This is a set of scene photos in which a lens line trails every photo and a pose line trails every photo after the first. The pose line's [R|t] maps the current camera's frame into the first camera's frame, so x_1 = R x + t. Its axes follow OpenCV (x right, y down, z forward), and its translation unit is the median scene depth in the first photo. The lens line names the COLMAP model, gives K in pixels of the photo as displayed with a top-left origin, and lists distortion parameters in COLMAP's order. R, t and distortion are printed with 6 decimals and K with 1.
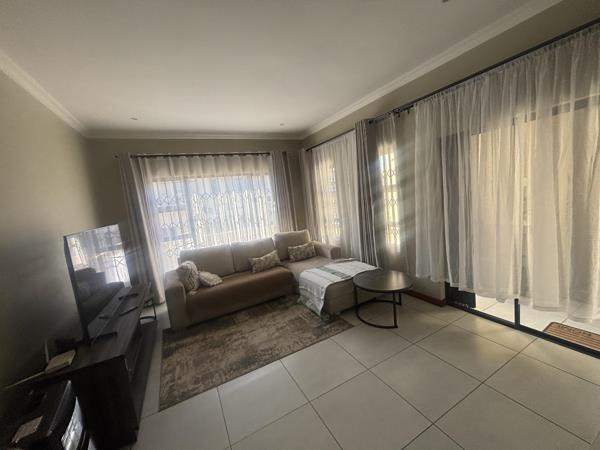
lens RADIAL K [[240.0, 0, 300.0], [0, 240.0, 225.0], [0, 0, 1]] dist [0.000705, 0.000070]
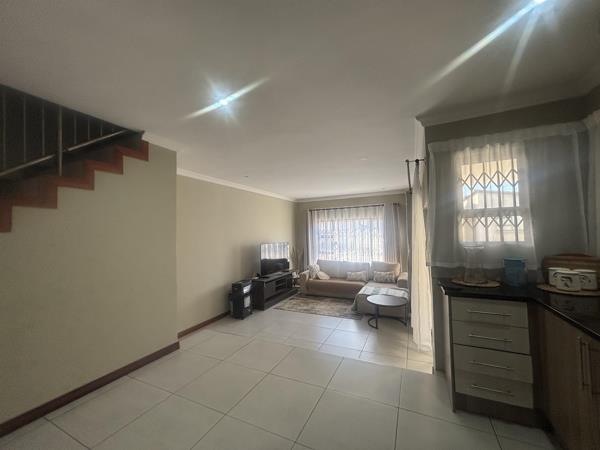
lens RADIAL K [[240.0, 0, 300.0], [0, 240.0, 225.0], [0, 0, 1]] dist [0.000705, 0.000070]
pose [[0.602398, 0.072531, -0.794894, 0.930667], [-0.136533, 0.990549, -0.013085, -0.120372], [0.786432, 0.116411, 0.606608, -0.324223]]
